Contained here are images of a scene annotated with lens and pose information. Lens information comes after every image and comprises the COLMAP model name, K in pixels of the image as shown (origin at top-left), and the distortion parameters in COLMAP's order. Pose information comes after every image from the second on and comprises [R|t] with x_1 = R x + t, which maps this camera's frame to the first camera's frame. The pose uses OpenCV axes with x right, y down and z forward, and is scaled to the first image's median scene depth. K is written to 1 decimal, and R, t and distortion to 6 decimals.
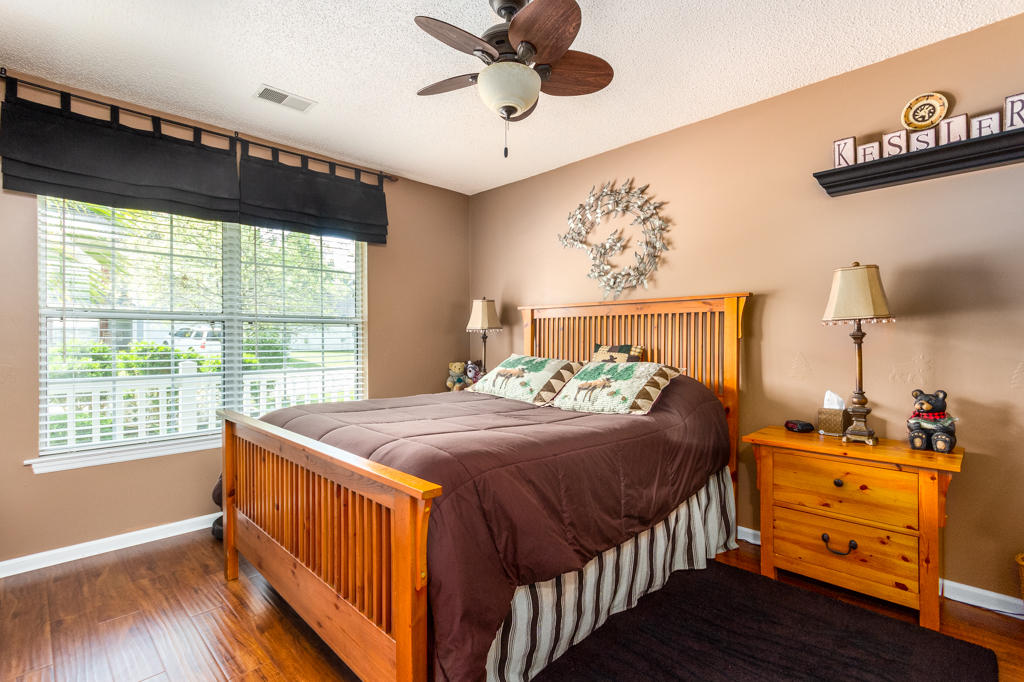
lens RADIAL K [[477.5, 0, 514.0], [0, 477.5, 341.4], [0, 0, 1]] dist [0.009979, 0.000066]
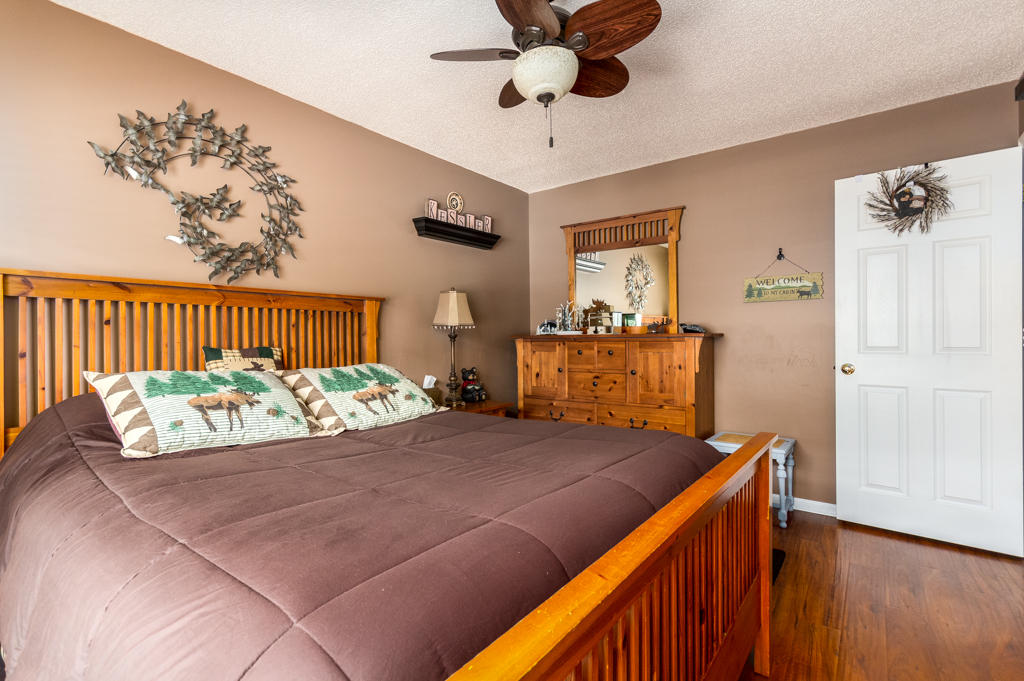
lens RADIAL K [[477.5, 0, 513.3], [0, 477.5, 339.3], [0, 0, 1]] dist [0.009979, 0.000066]
pose [[-0.125154, -0.008207, 0.992103, -0.584665], [0.005706, 0.999943, 0.008991, -0.009868], [-0.992121, 0.006786, -0.125100, 0.712571]]
